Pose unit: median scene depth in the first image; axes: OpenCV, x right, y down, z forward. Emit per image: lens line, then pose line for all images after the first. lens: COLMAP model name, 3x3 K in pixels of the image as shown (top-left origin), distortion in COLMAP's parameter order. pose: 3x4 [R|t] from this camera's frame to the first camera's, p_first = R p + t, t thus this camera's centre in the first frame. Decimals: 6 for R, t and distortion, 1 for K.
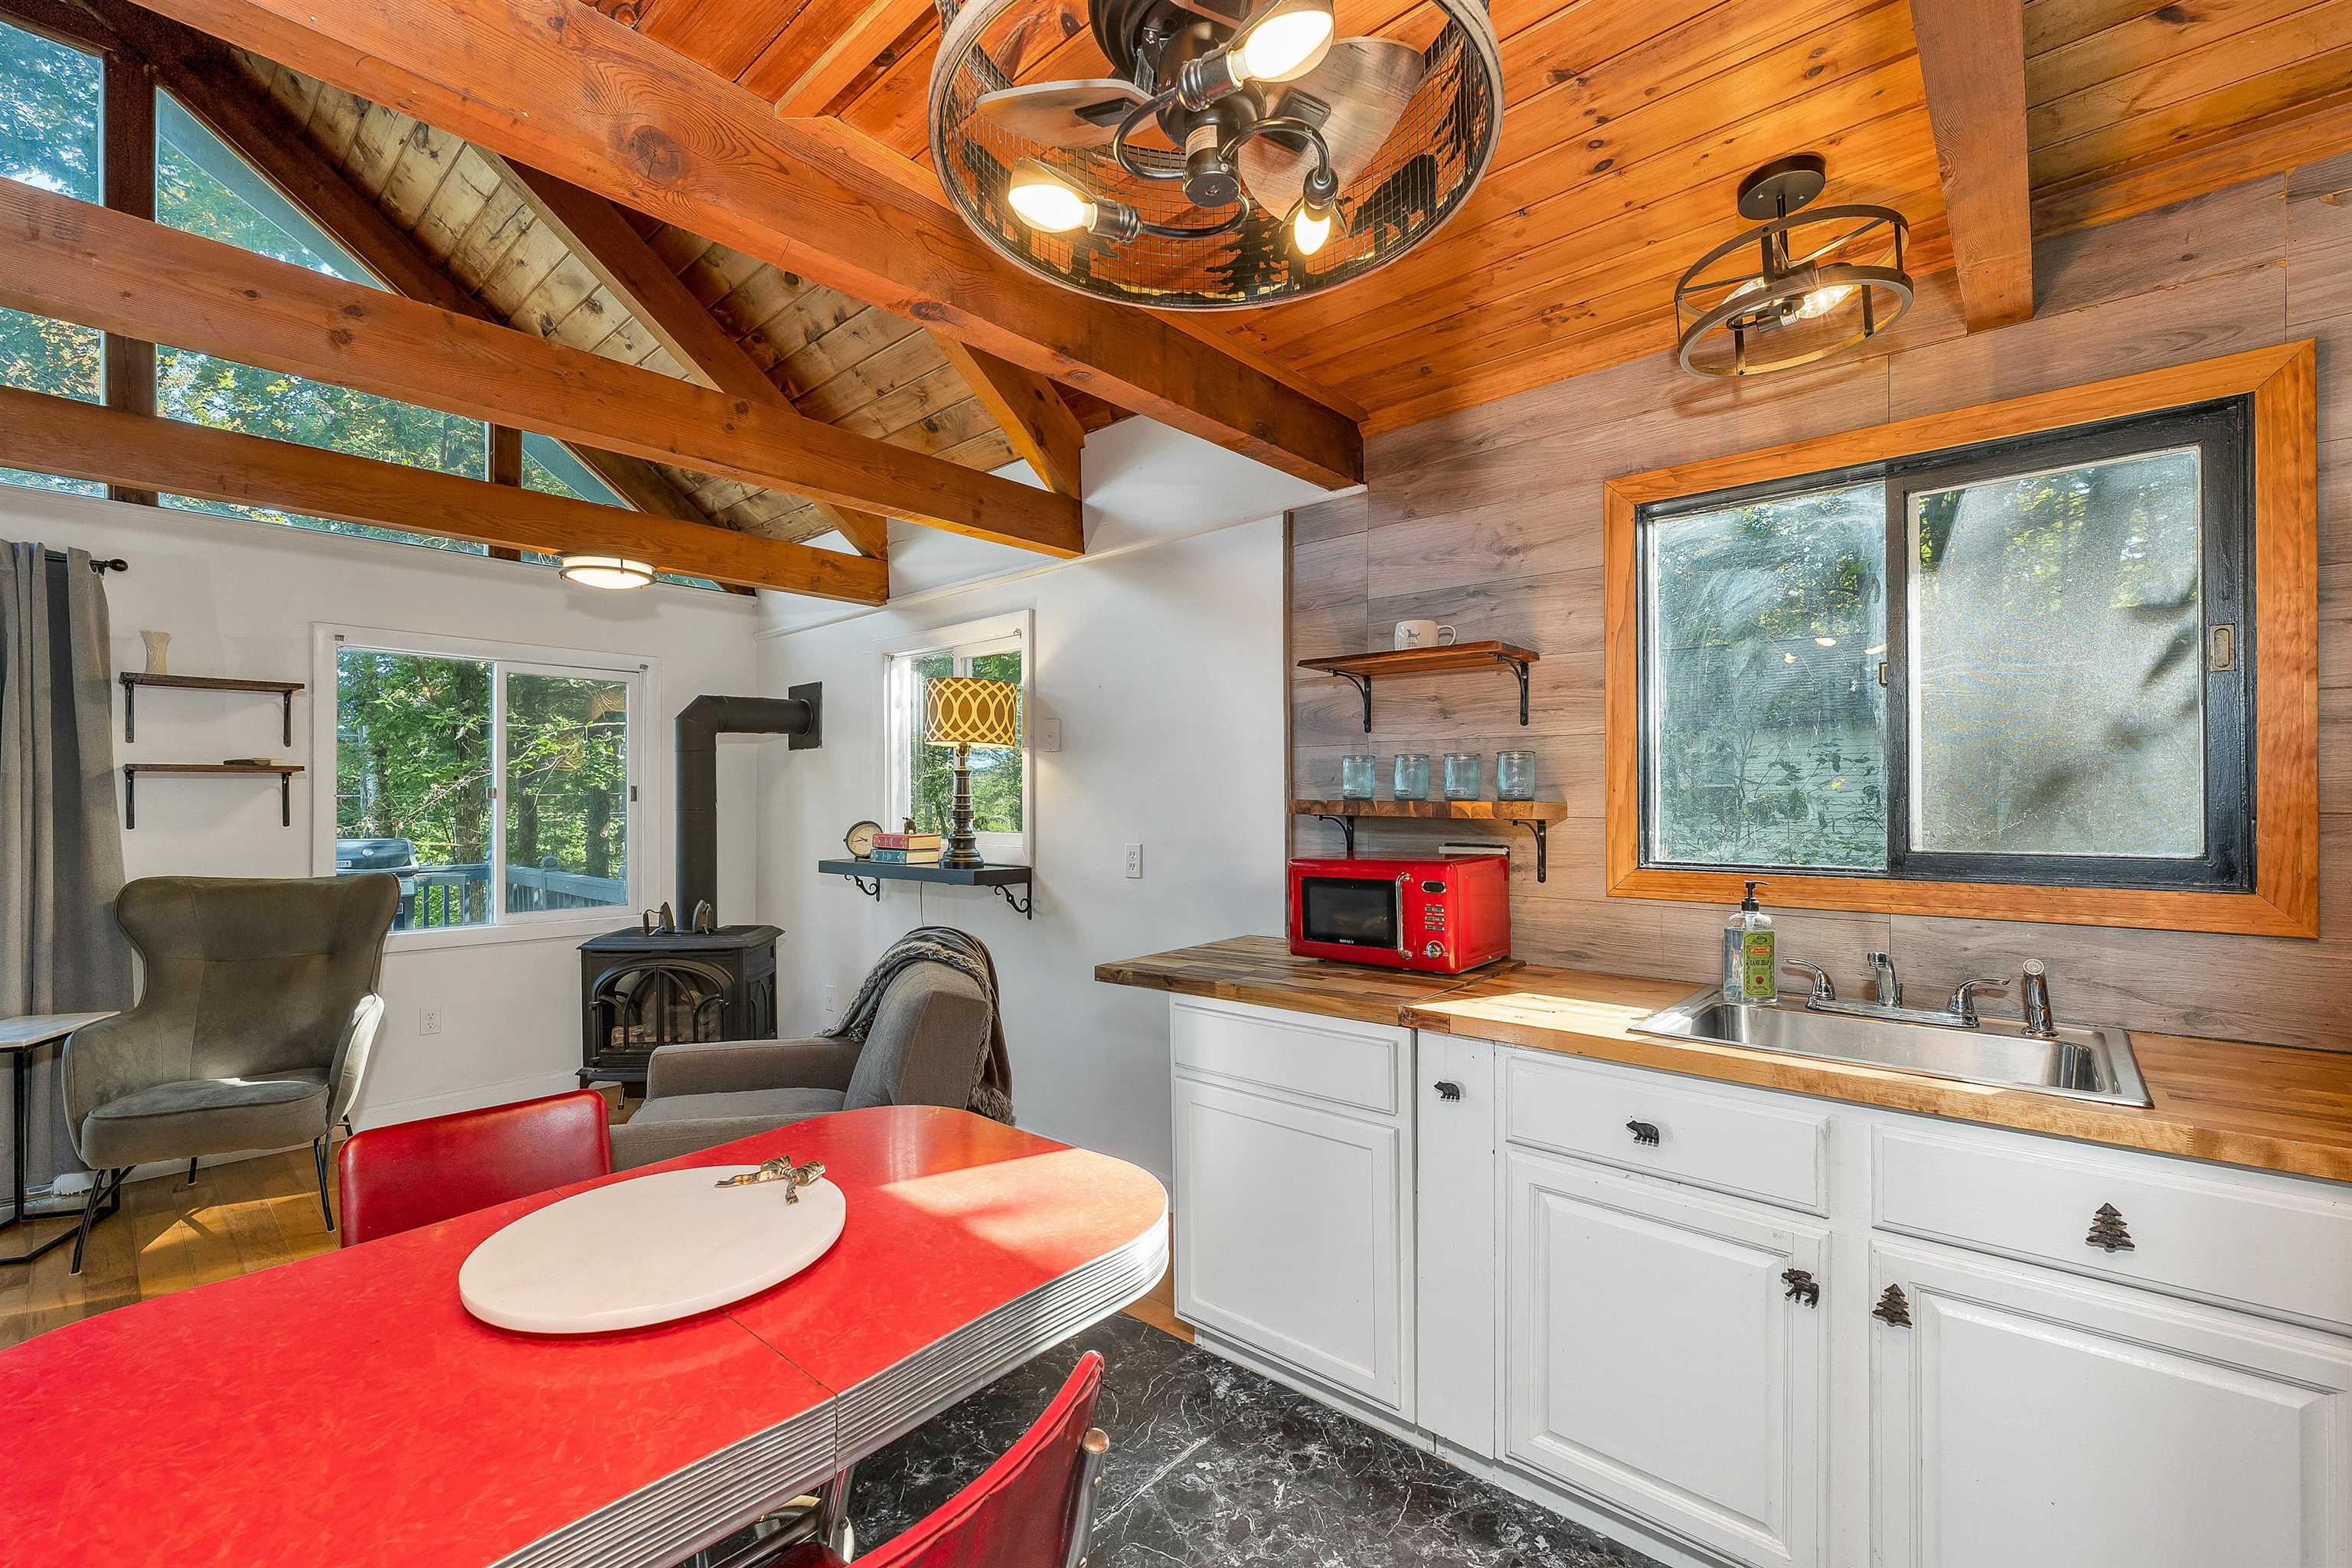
lens RADIAL K [[986.7, 0, 1157.8], [0, 986.7, 801.8], [0, 0, 1]] dist [-0.002020, 0.000340]
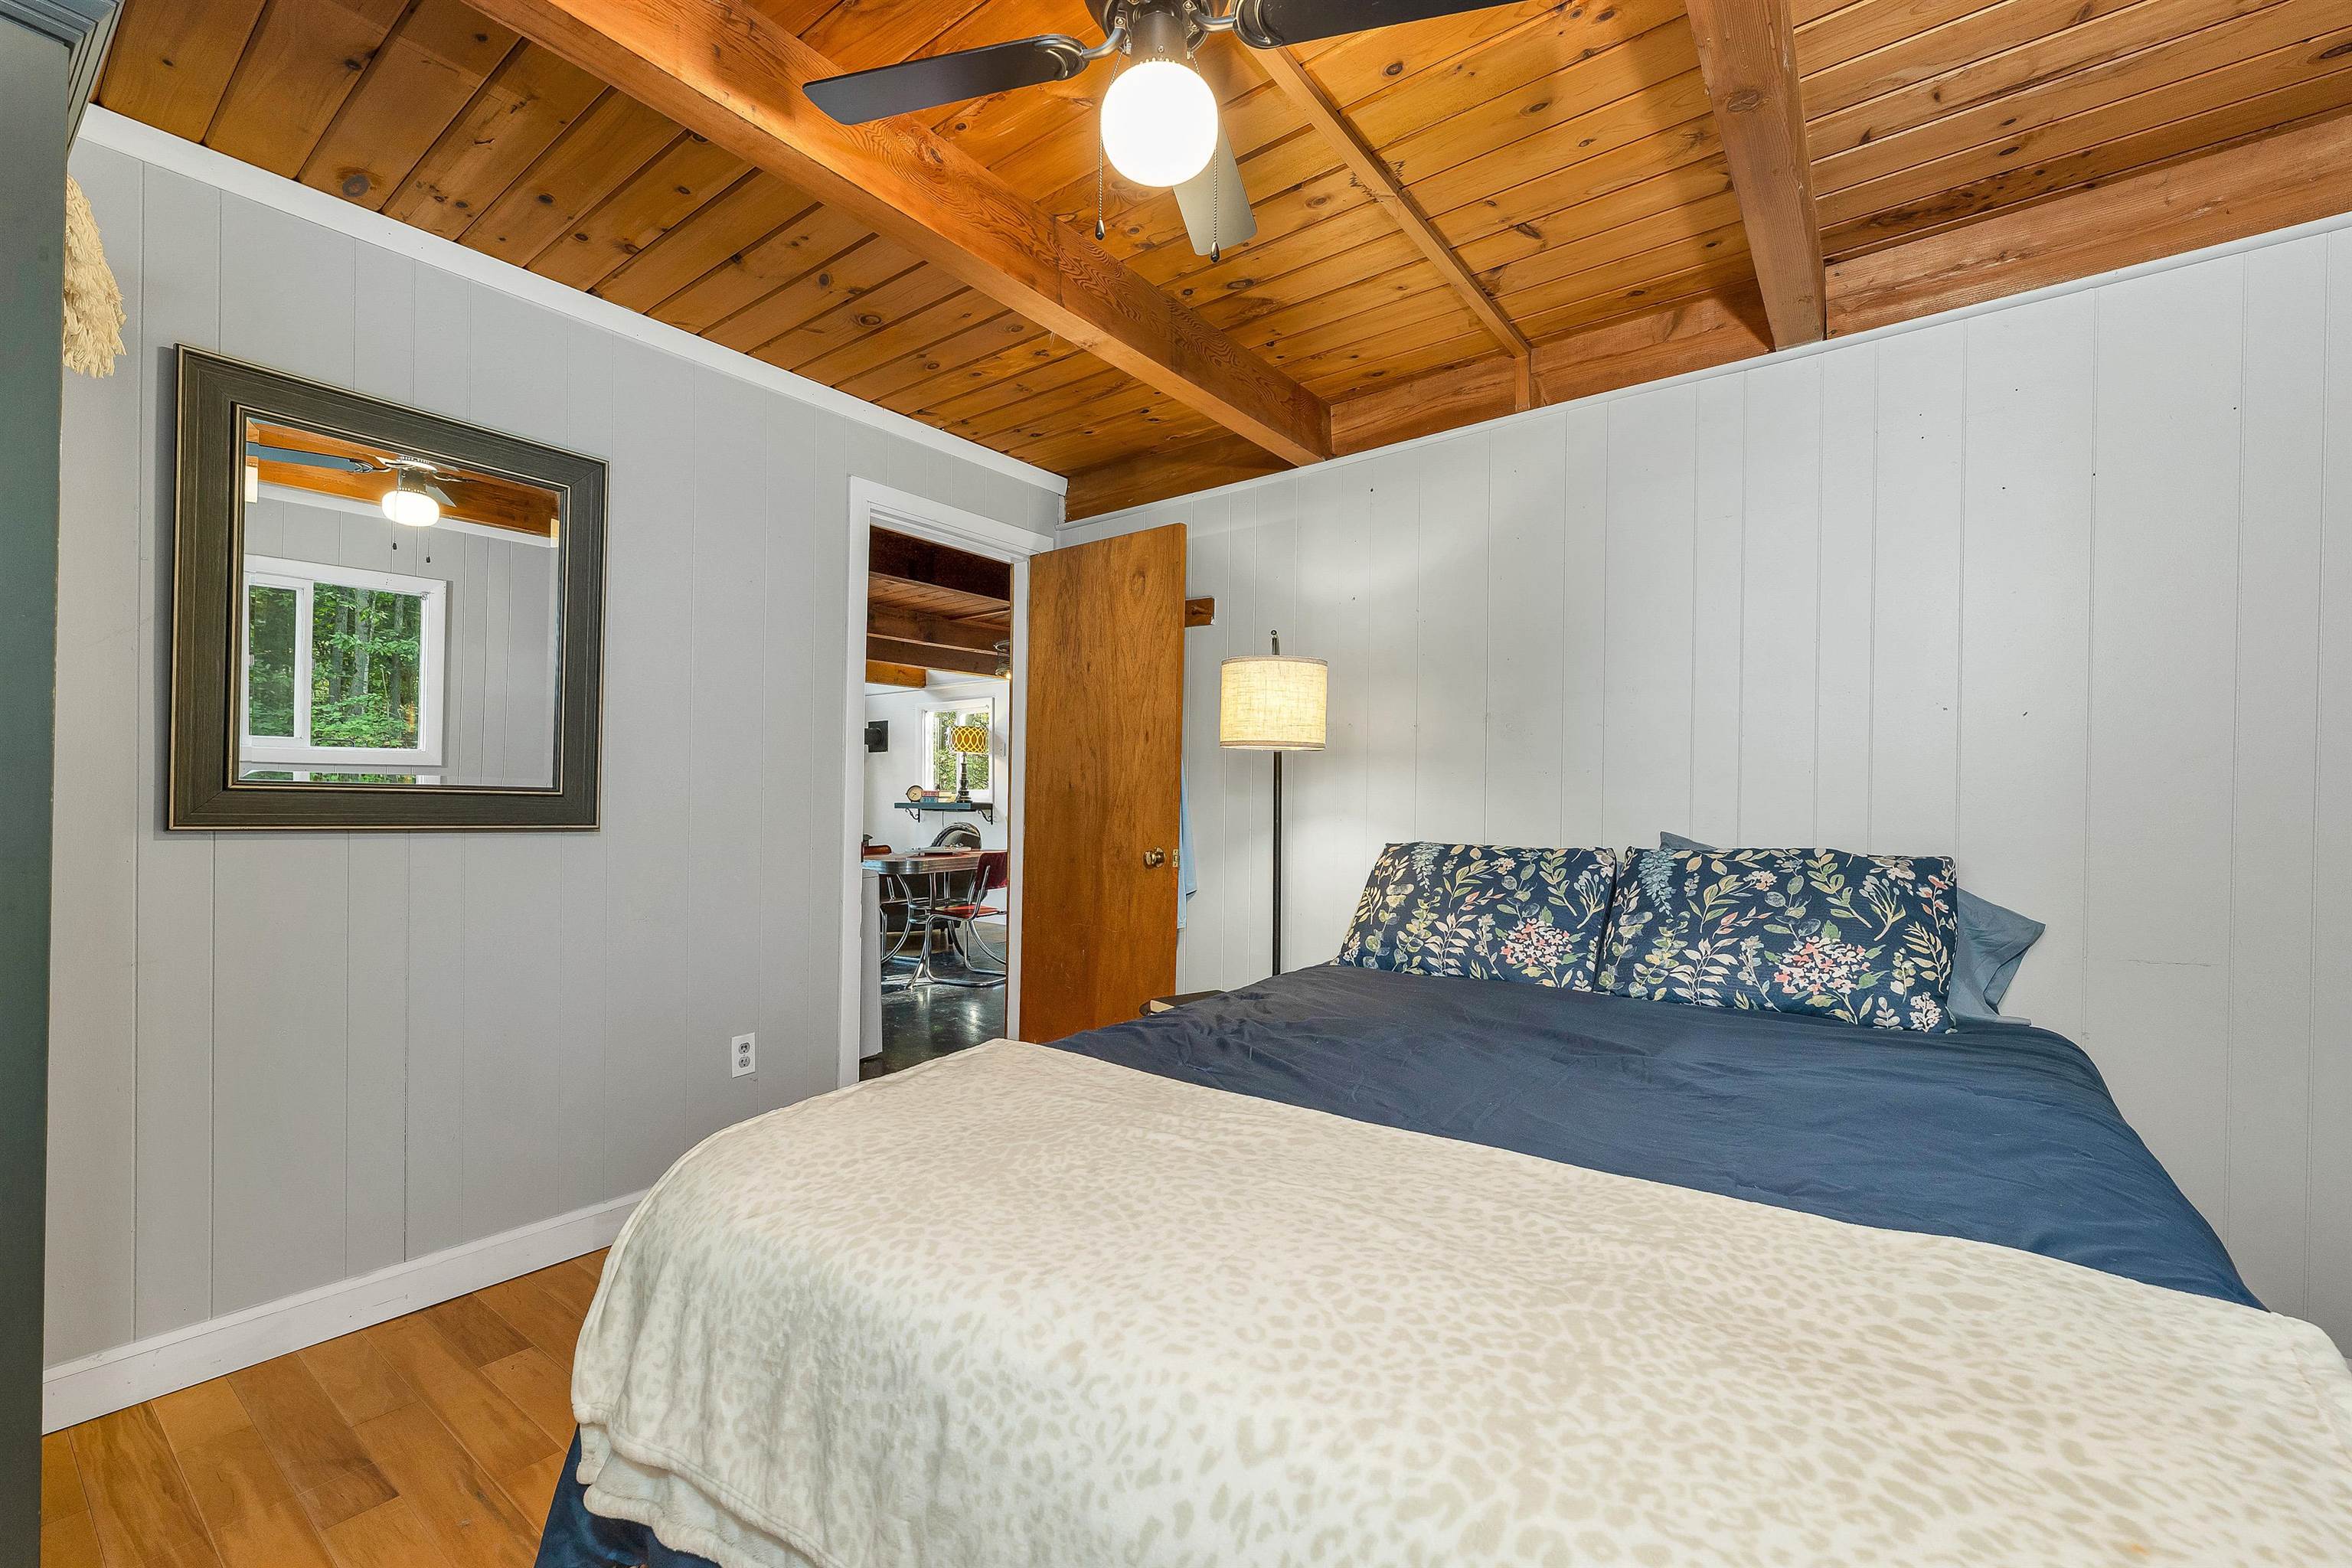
lens RADIAL K [[970.8, 0, 1165.8], [0, 970.8, 785.2], [0, 0, 1]] dist [-0.002410, -0.000286]
pose [[0.996076, 0.005034, 0.088355, 0.120607], [-0.003947, 0.999914, -0.012479, 0.070924], [-0.088410, 0.012081, 0.996011, -2.001801]]
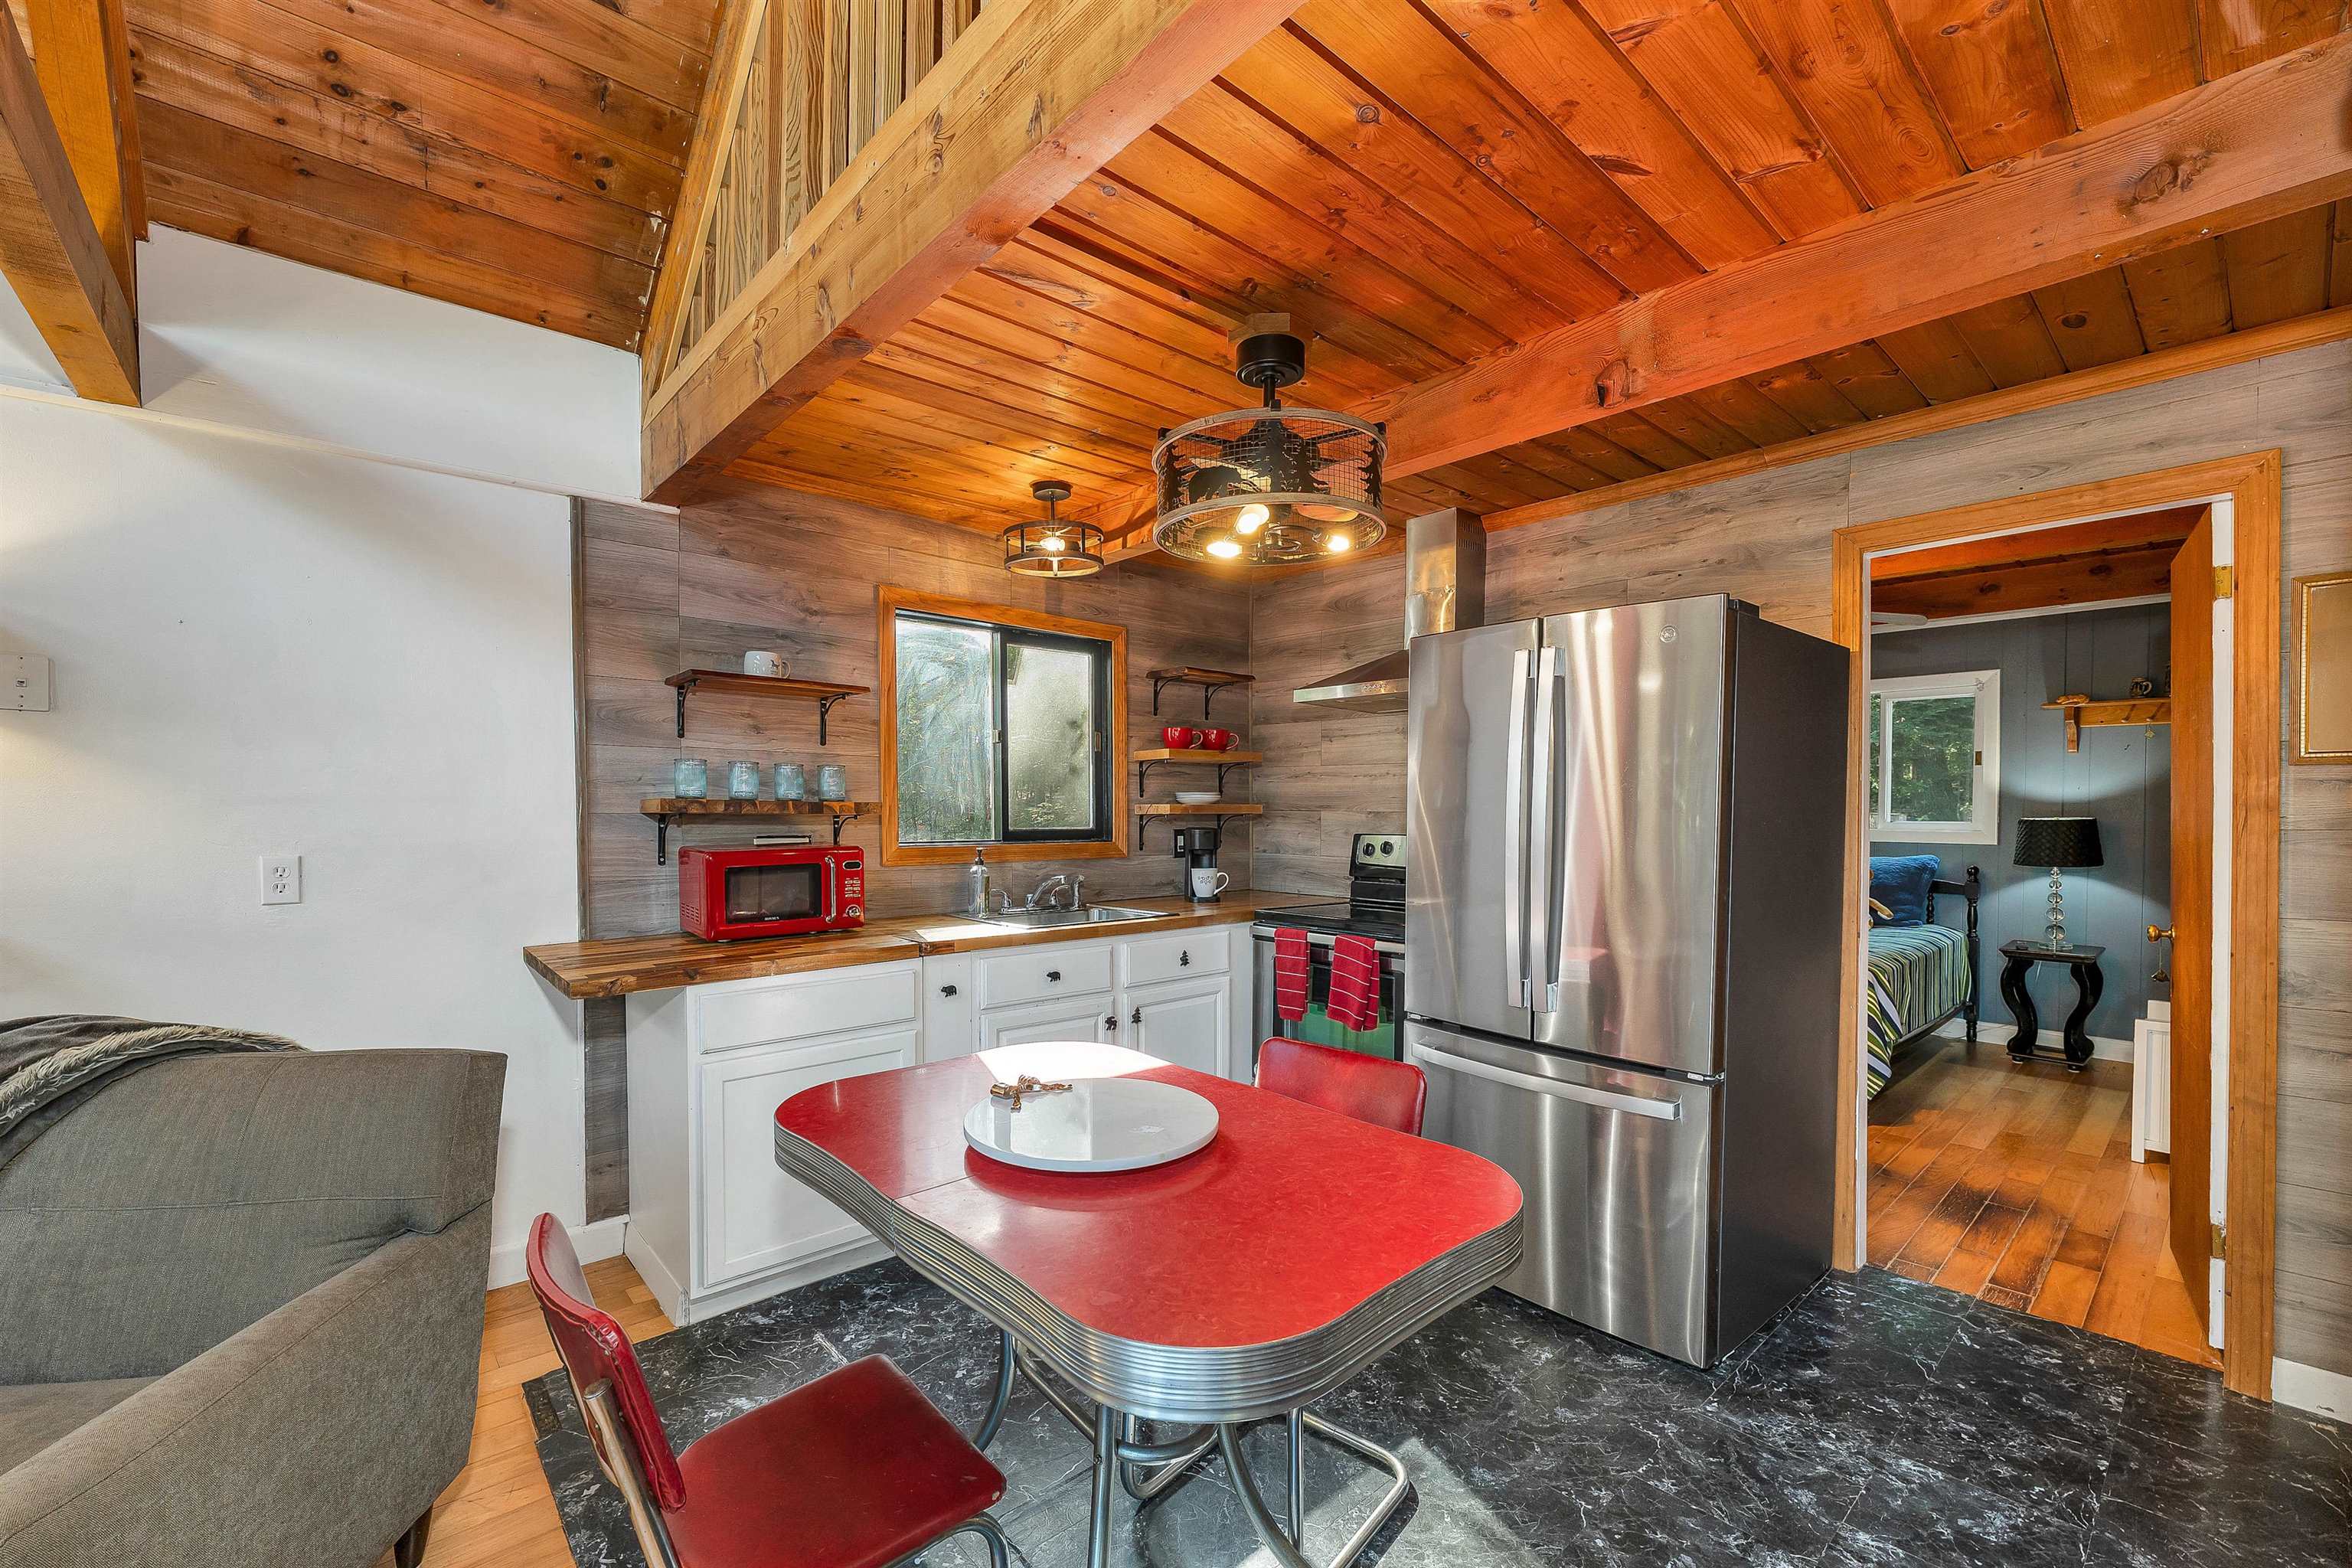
lens RADIAL K [[980.3, 0, 1175.2], [0, 980.3, 833.6], [0, 0, 1]] dist [-0.000419, 0.000177]
pose [[0.110454, -0.022196, 0.993633, -0.836145], [-0.002513, 0.999741, 0.022612, 0.010126], [-0.993878, -0.004994, 0.110369, 0.346563]]
